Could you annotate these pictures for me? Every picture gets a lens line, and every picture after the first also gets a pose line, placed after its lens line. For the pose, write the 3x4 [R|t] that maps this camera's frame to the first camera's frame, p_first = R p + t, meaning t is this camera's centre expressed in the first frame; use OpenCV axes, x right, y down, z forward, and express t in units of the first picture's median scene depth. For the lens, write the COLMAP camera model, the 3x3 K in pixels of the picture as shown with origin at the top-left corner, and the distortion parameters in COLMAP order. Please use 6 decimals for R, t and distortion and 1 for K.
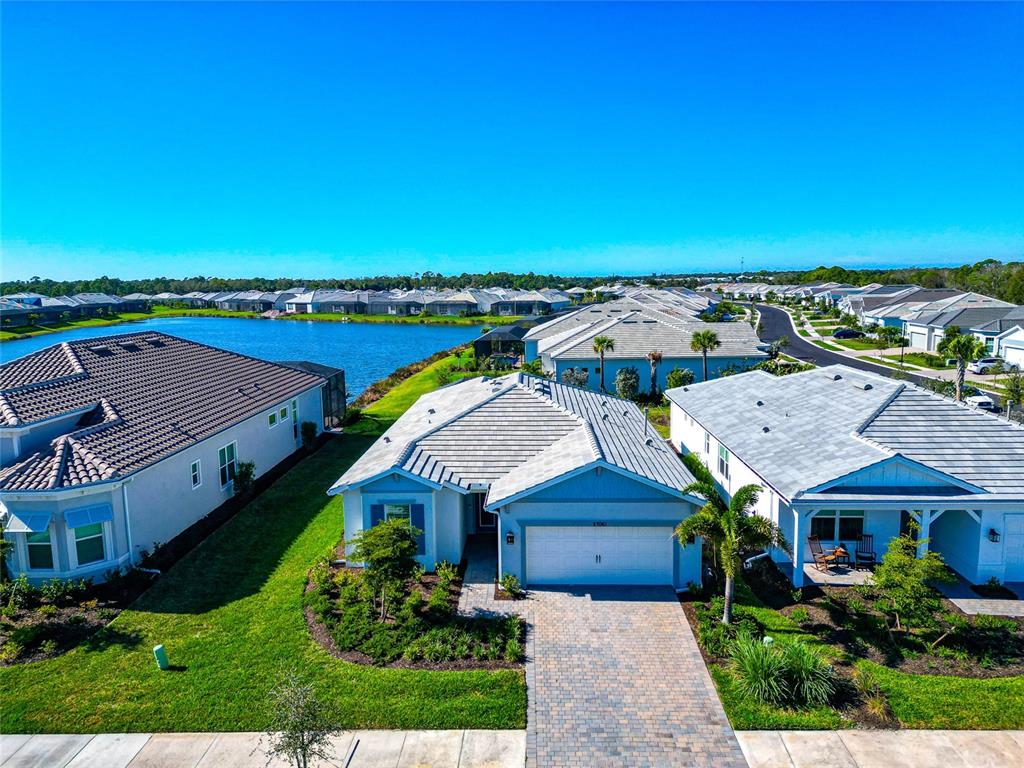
lens RADIAL K [[719.6, 0, 512.0], [0, 719.6, 384.0], [0, 0, 1]] dist [0.054513, -0.041657]
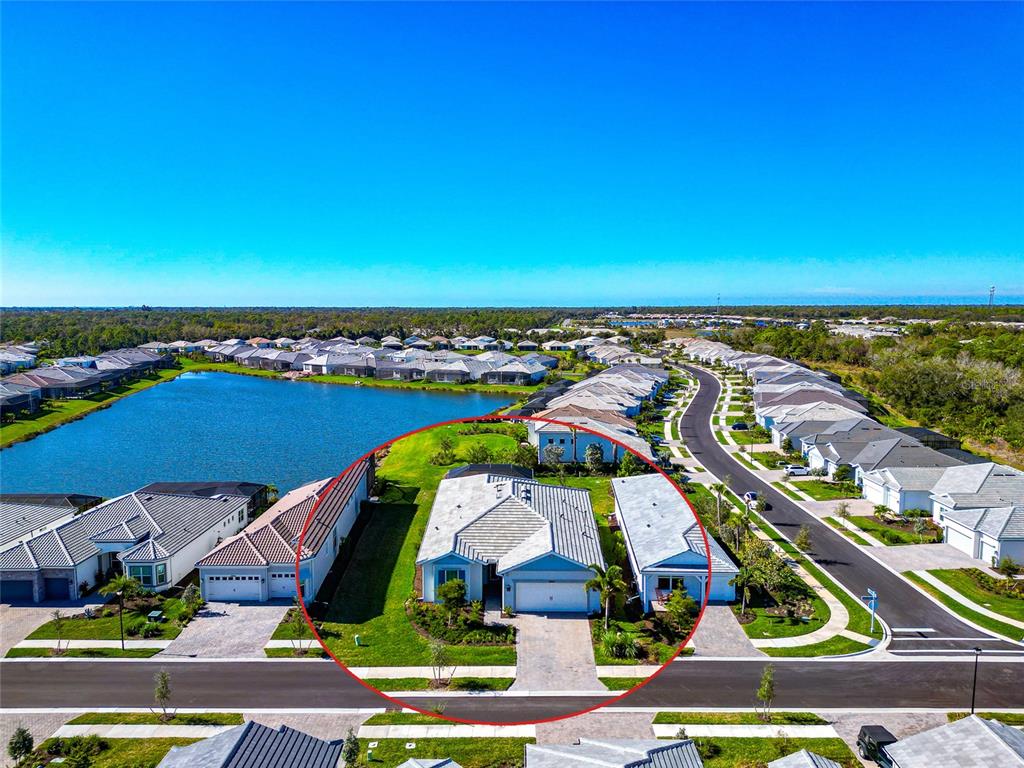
lens RADIAL K [[719.6, 0, 512.0], [0, 719.6, 384.0], [0, 0, 1]] dist [0.054513, -0.041657]
pose [[0.999827, 0.009752, 0.015828, -0.031687], [-0.009028, 0.998937, -0.045194, -0.281288], [-0.016252, 0.045043, 0.998853, -1.111744]]
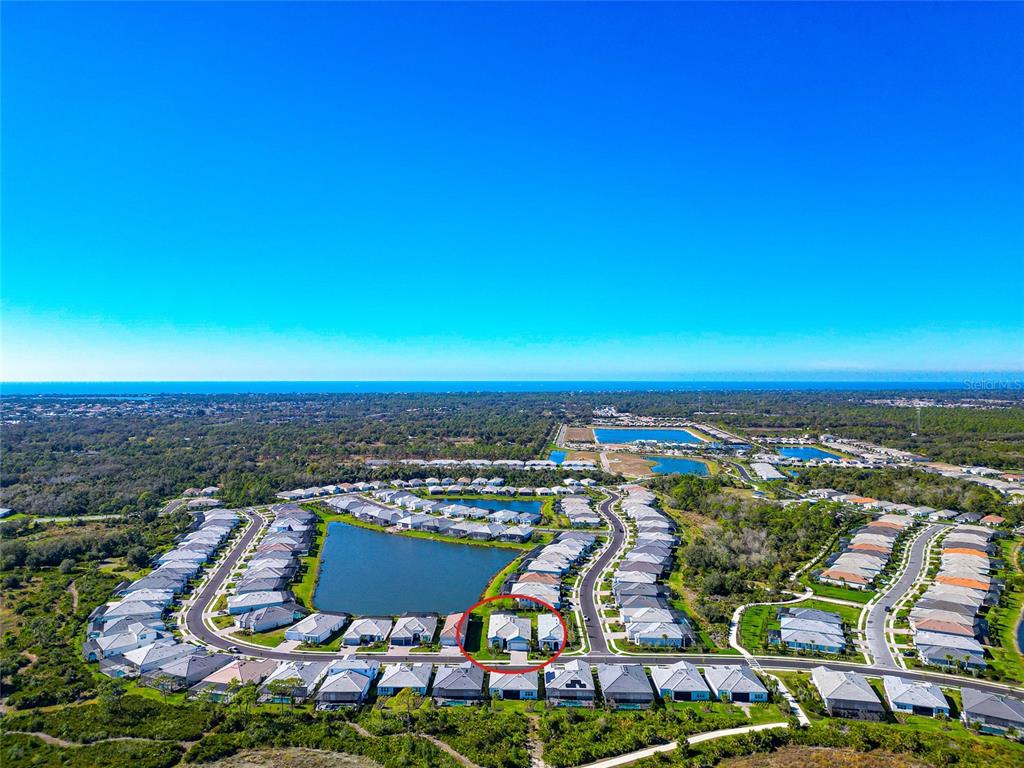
lens RADIAL K [[701.1, 0, 512.0], [0, 701.1, 384.0], [0, 0, 1]] dist [-0.000629, -0.000461]
pose [[0.999990, 0.003869, 0.002218, 0.004516], [-0.003496, 0.988871, -0.148735, -1.721322], [-0.002769, 0.148726, 0.988875, -8.248498]]
